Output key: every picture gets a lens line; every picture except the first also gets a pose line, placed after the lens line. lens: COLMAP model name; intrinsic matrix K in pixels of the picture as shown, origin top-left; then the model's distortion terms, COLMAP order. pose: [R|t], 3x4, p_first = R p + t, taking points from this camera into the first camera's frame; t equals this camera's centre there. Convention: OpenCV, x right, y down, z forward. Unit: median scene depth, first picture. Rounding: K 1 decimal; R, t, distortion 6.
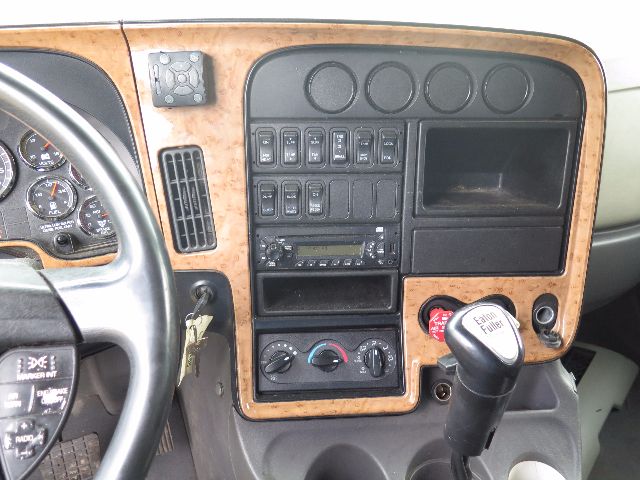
lens RADIAL K [[536.2, 0, 318.9], [0, 536.2, 239.0], [0, 0, 1]] dist [-0.044513, 0.011152]
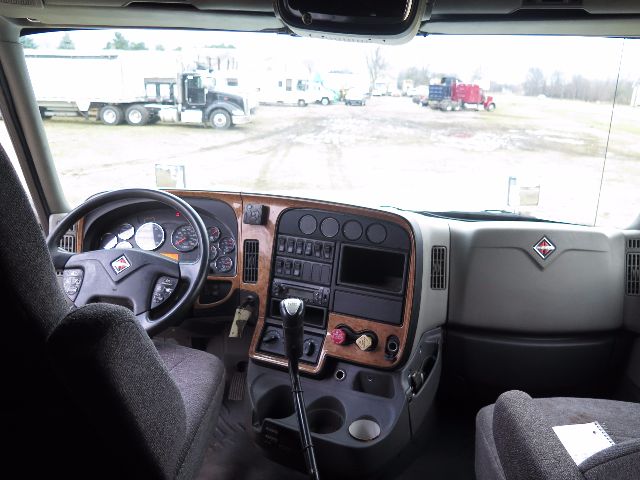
lens RADIAL K [[536.2, 0, 322.7], [0, 536.2, 238.1], [0, 0, 1]] dist [-0.044513, 0.011152]
pose [[0.887502, 0.128637, -0.442485, 1.122286], [-0.240434, 0.948442, -0.206517, 0.256237], [0.393106, 0.289672, 0.872673, -1.053420]]
